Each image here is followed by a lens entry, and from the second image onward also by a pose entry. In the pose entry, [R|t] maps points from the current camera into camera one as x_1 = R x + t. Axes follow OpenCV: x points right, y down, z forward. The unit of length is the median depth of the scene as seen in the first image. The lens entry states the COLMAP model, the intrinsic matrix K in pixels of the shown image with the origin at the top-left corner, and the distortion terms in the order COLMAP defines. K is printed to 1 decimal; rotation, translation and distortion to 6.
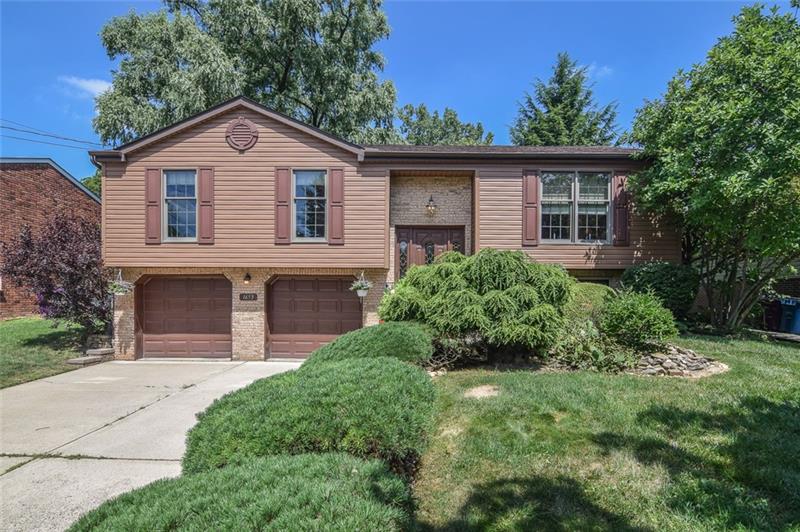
lens RADIAL K [[396.6, 0, 398.6], [0, 396.6, 267.0], [0, 0, 1]] dist [-0.007092, -0.000582]
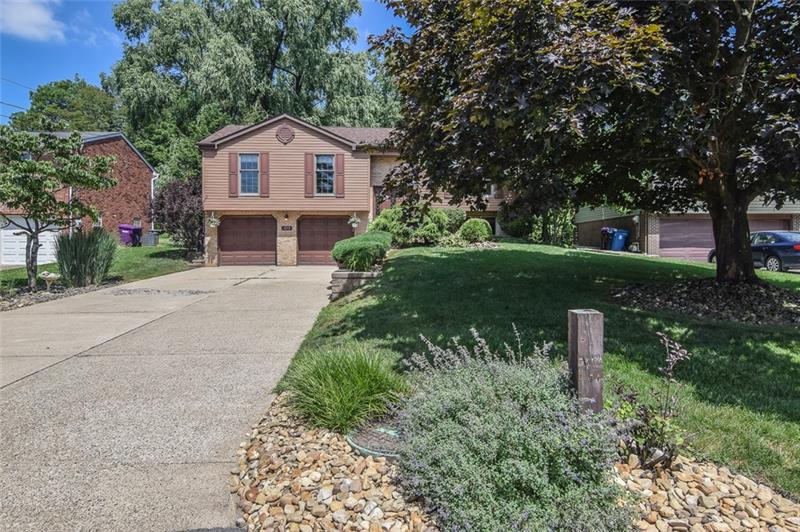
lens RADIAL K [[477.7, 0, 401.6], [0, 477.7, 270.9], [0, 0, 1]] dist [0.040675, 0.000858]
pose [[0.997125, -0.013140, 0.074626, -0.046637], [0.003834, 0.992336, 0.123506, 0.005778], [-0.075677, -0.122865, 0.989534, -1.124298]]
